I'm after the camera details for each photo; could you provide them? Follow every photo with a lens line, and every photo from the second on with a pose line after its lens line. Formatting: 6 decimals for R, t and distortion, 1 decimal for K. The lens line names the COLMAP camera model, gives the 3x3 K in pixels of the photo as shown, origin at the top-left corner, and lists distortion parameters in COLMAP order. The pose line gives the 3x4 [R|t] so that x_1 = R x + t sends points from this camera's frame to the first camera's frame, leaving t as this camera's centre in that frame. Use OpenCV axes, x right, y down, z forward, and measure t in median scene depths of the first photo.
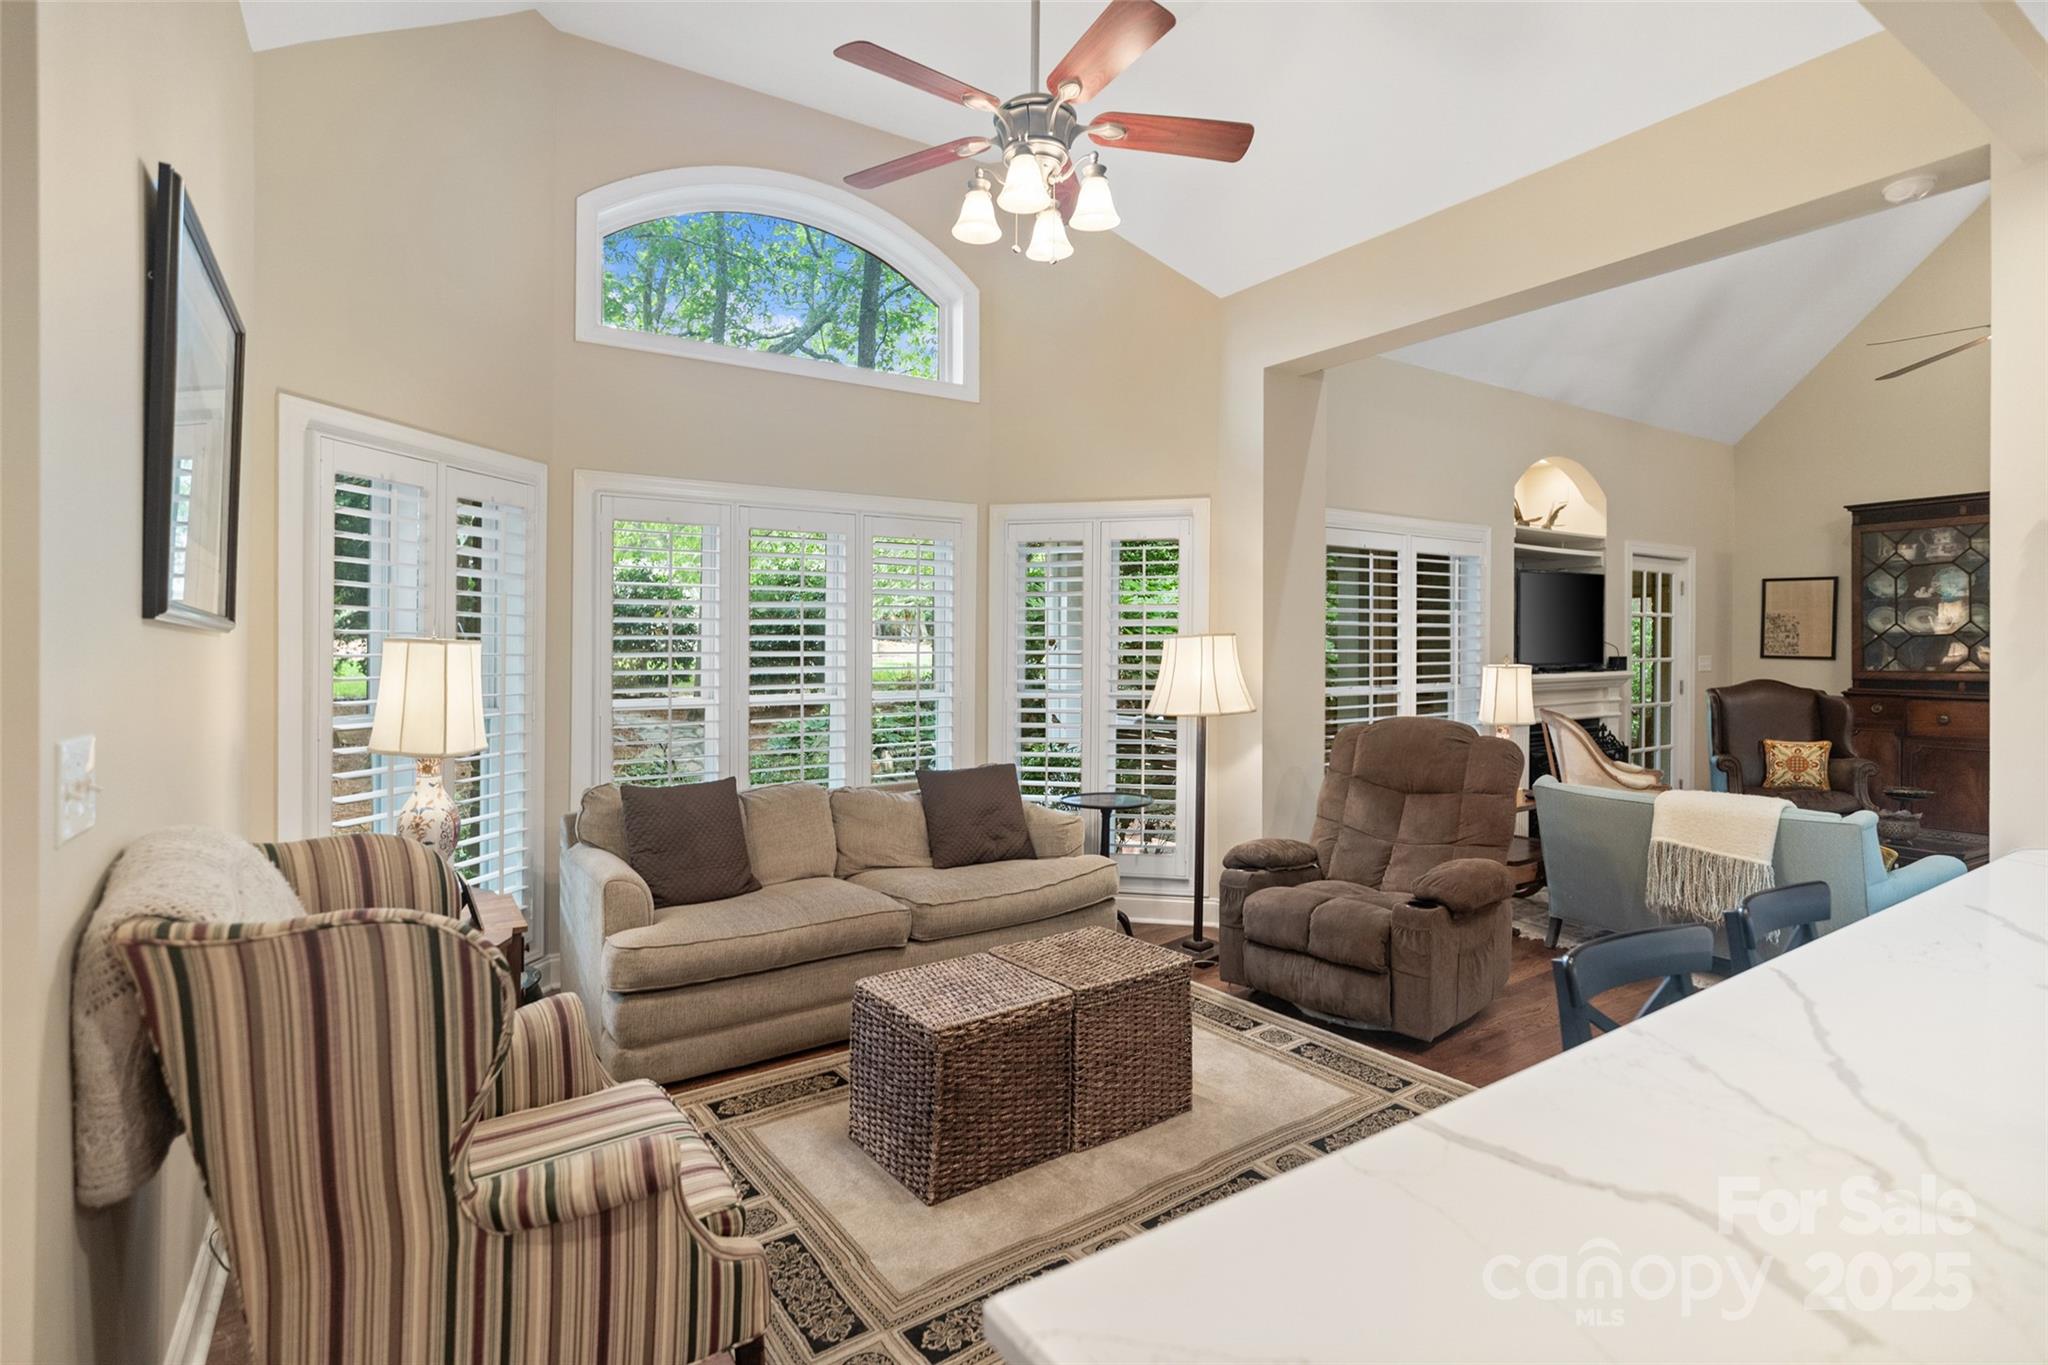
lens RADIAL K [[959.8, 0, 1043.9], [0, 959.8, 650.8], [0, 0, 1]] dist [-0.009168, 0.005291]
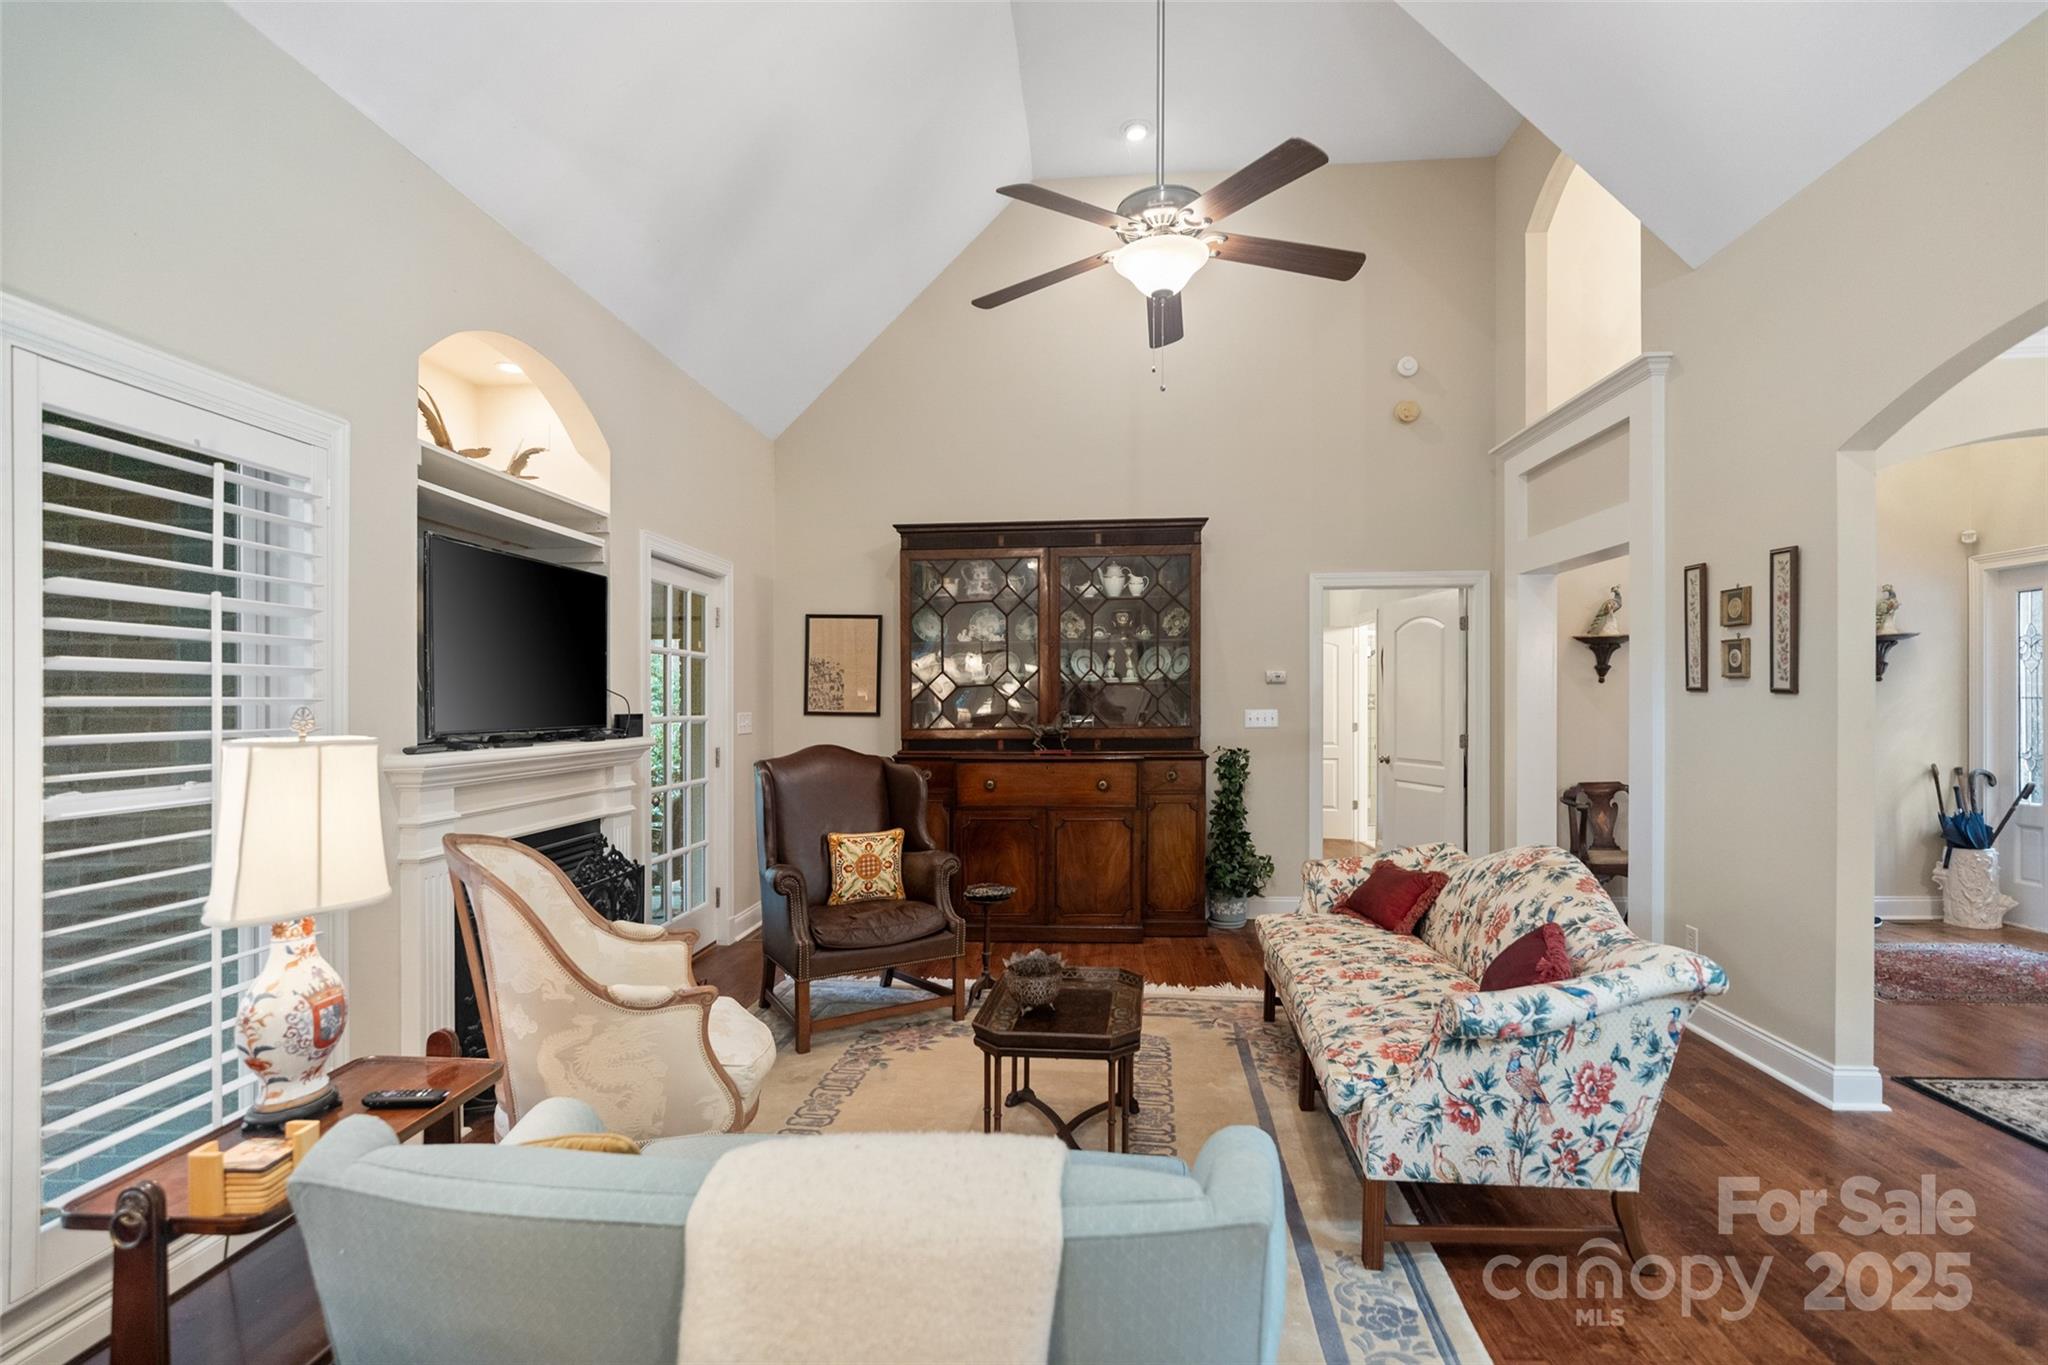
lens RADIAL K [[959.8, 0, 1025.5], [0, 959.8, 703.8], [0, 0, 1]] dist [-0.009168, 0.005291]
pose [[0.612963, -0.000684, 0.790112, 0.276873], [0.007759, 0.999957, -0.005154, 0.004588], [-0.790074, 0.009290, 0.612941, 0.433932]]
